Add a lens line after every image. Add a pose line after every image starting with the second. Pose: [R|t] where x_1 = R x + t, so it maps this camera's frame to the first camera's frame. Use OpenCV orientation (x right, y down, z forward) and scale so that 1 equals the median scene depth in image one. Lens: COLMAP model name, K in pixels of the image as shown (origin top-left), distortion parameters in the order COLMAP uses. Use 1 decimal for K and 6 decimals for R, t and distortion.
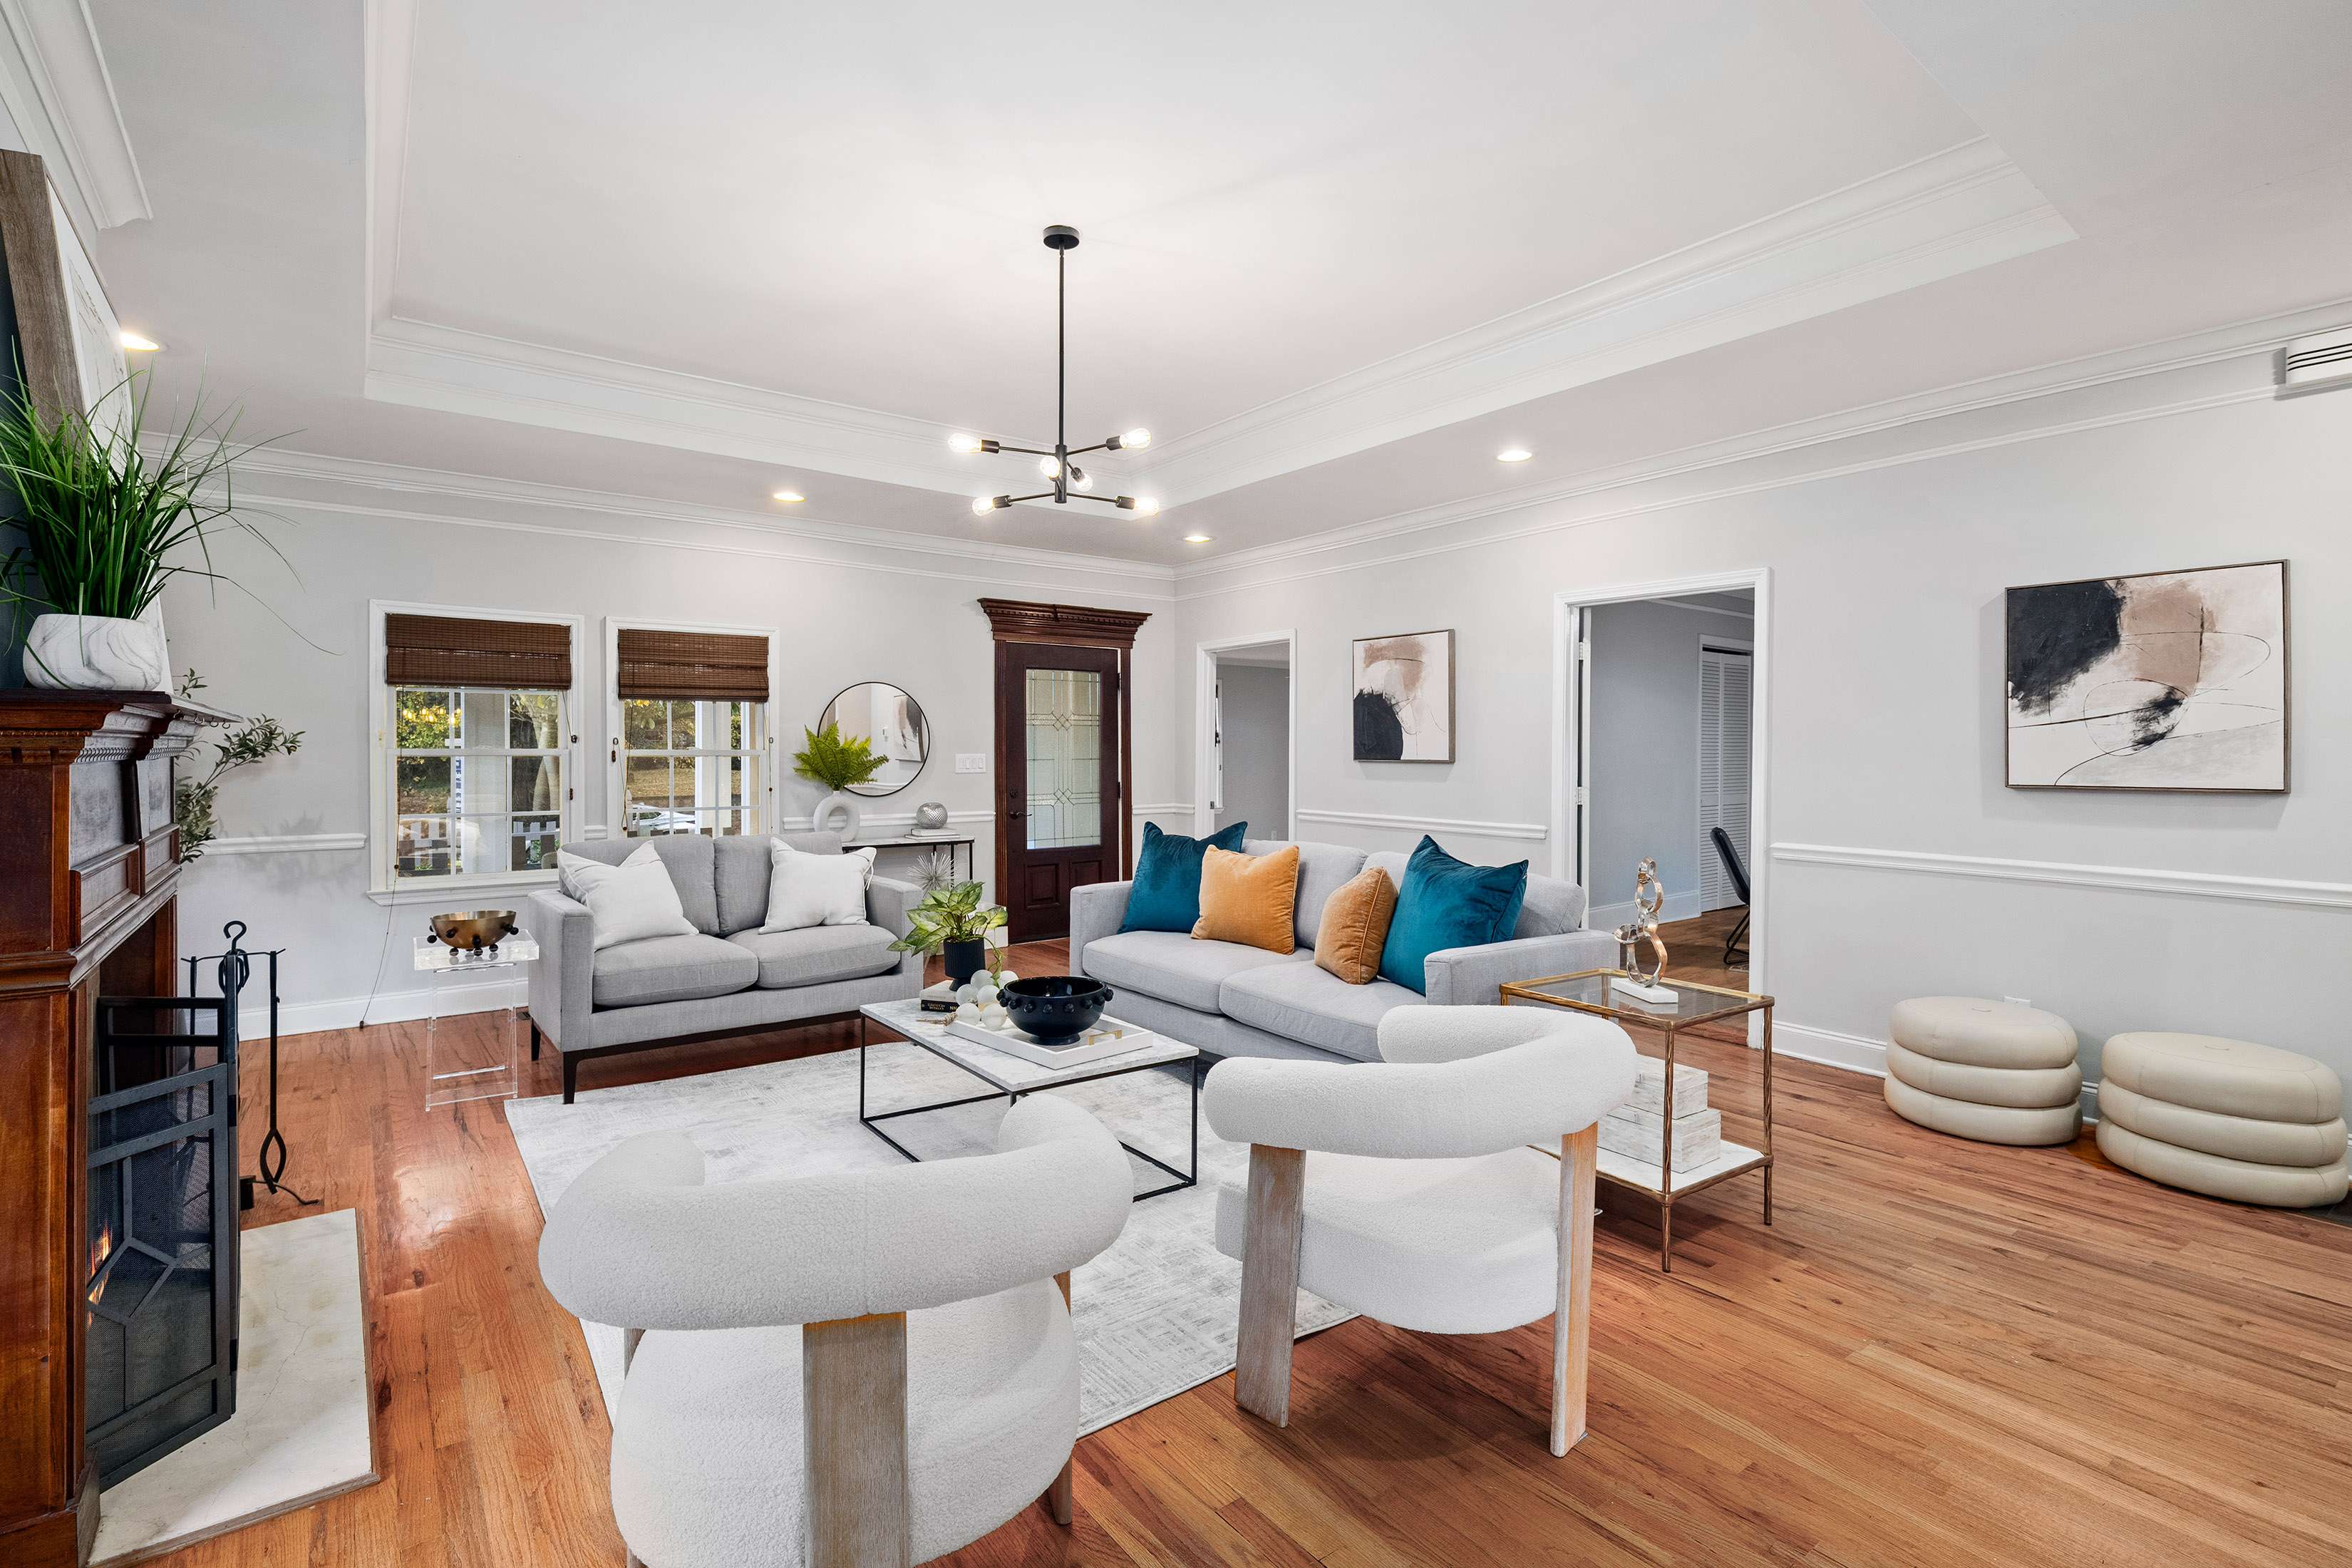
lens RADIAL K [[1068.5, 0, 1187.3], [0, 1068.5, 762.0], [0, 0, 1]] dist [0.002567, -0.000946]
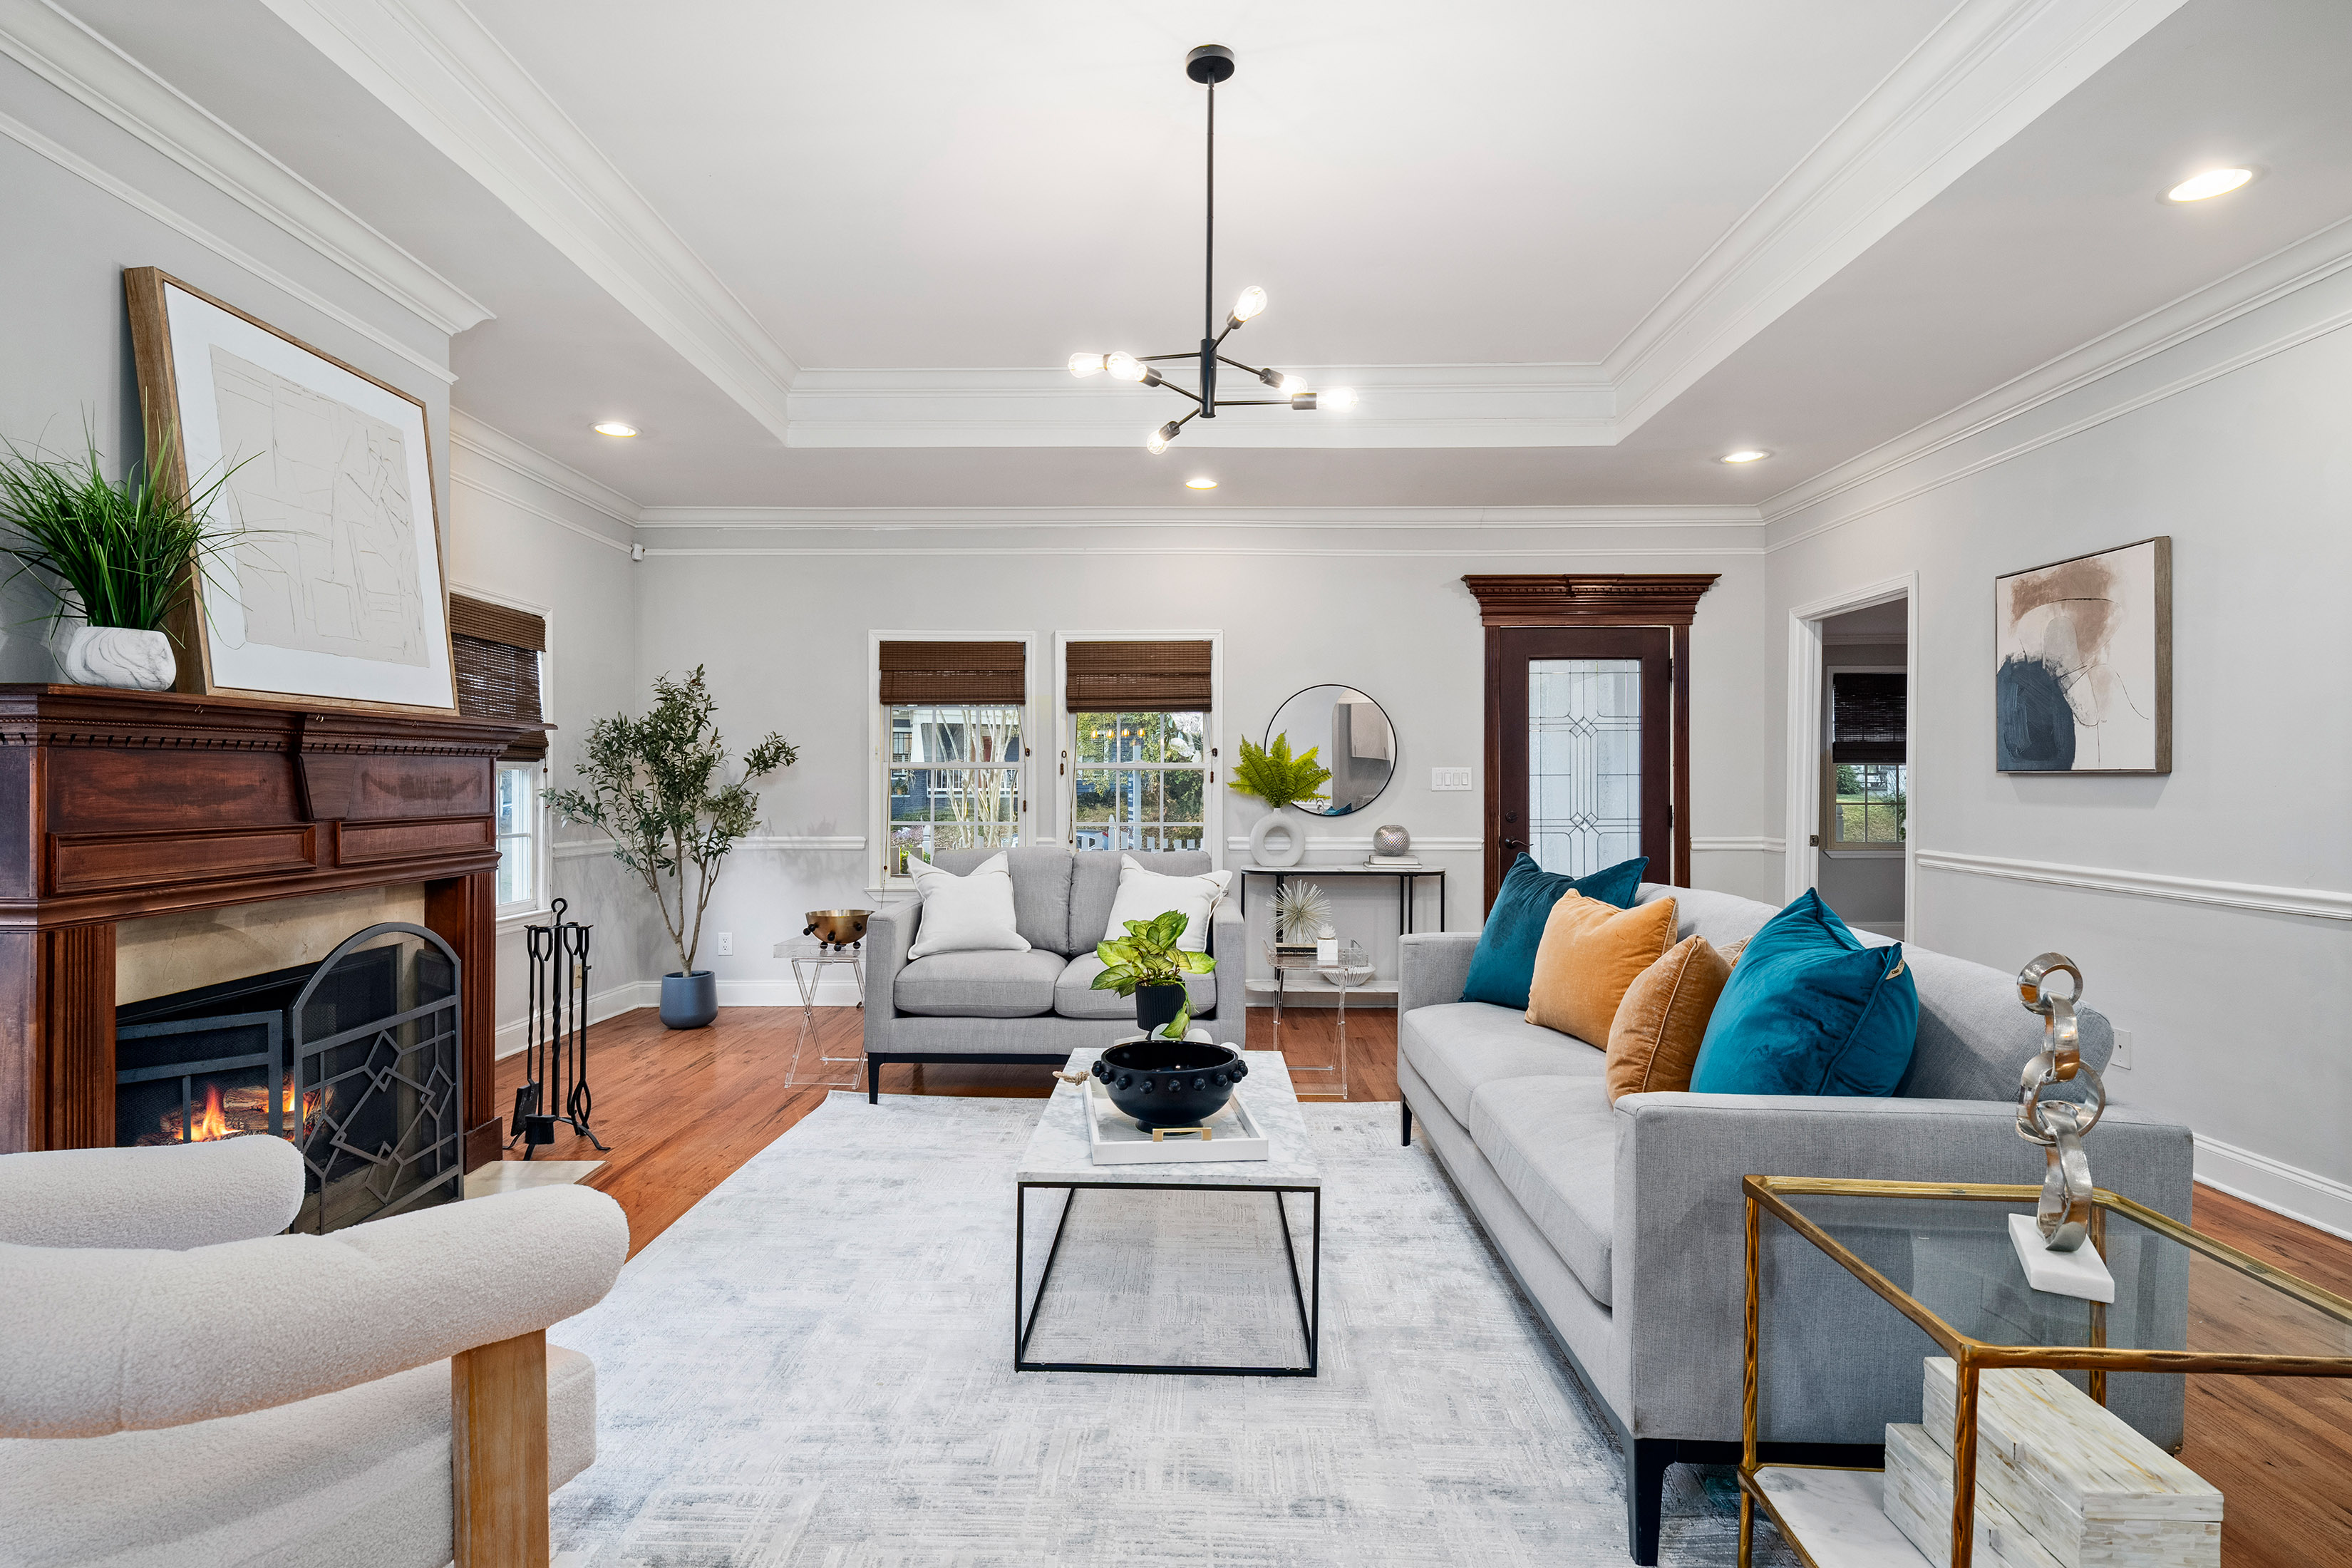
lens RADIAL K [[1167.3, 0, 1178.6], [0, 1167.3, 788.2], [0, 0, 1]] dist [0.003079, -0.000260]
pose [[0.789385, 0.004821, -0.613880, 0.222627], [-0.005902, 0.999983, 0.000264, 0.011474], [0.613871, 0.003415, 0.789399, 0.201705]]
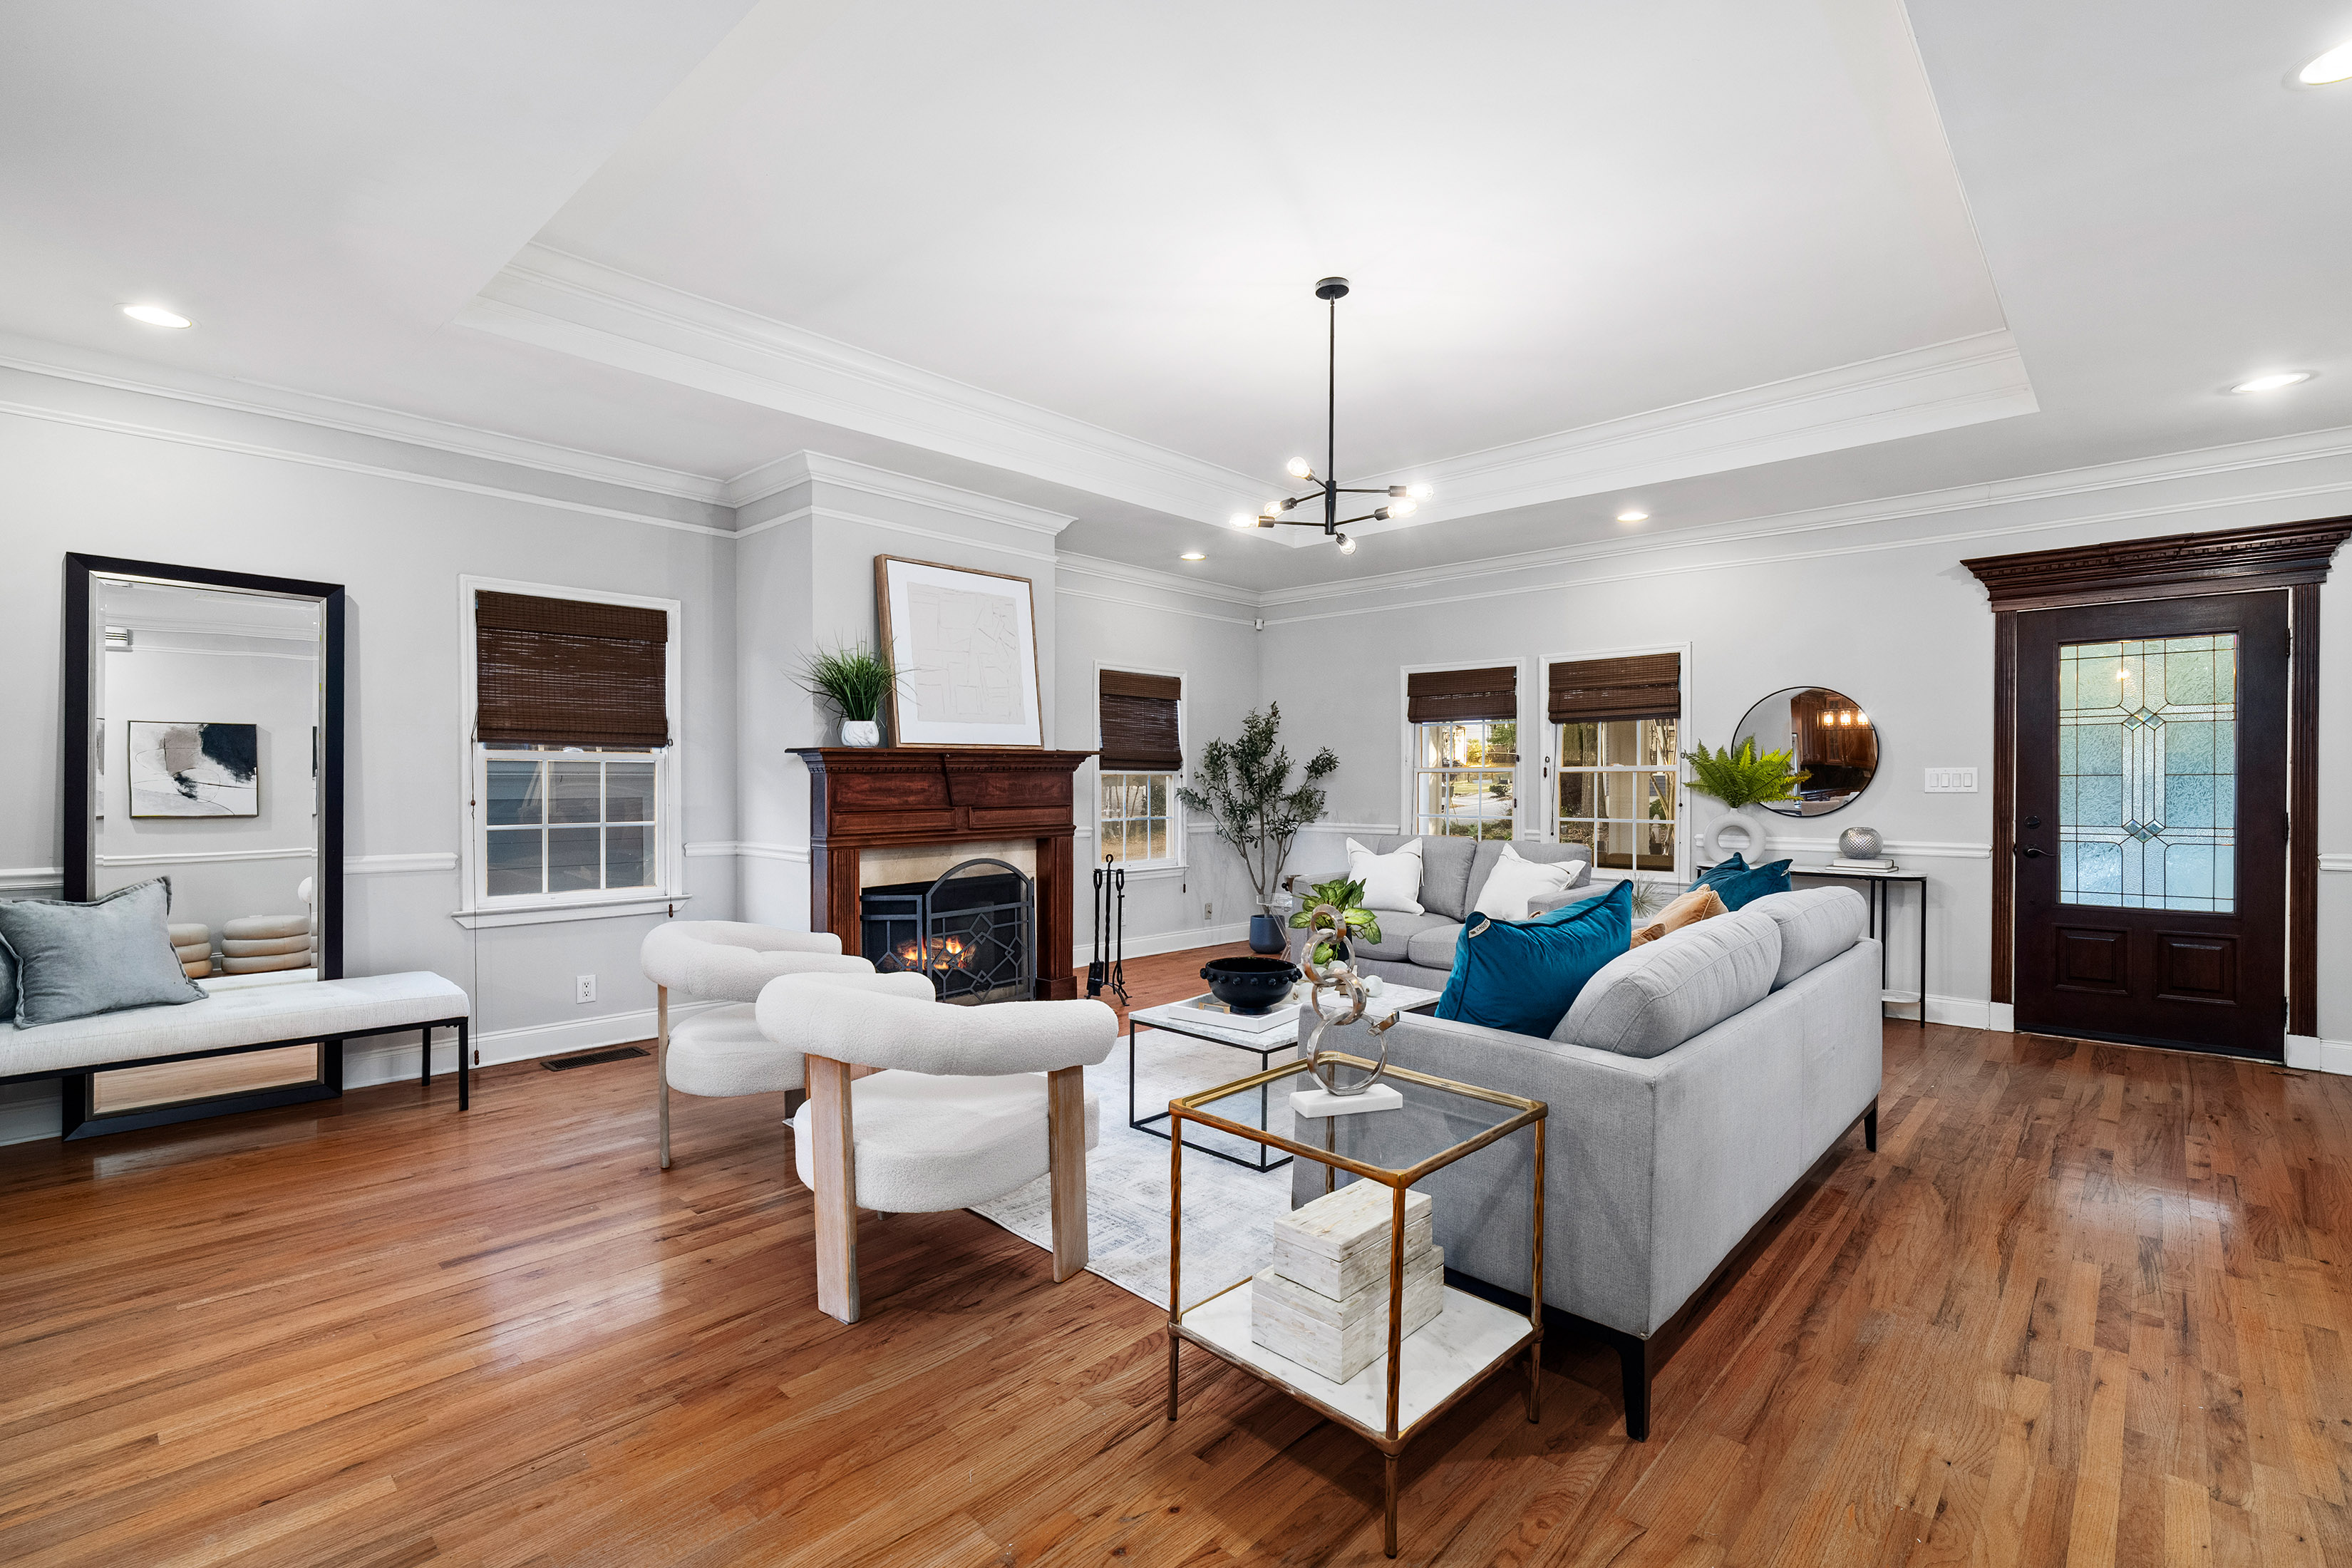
lens RADIAL K [[1068.5, 0, 1186.8], [0, 1068.5, 790.5], [0, 0, 1]] dist [0.002567, -0.000946]
pose [[0.175157, 0.011436, -0.984474, 0.558613], [-0.004323, 0.999932, 0.010847, 0.003673], [0.984531, 0.002356, 0.175195, 0.400890]]
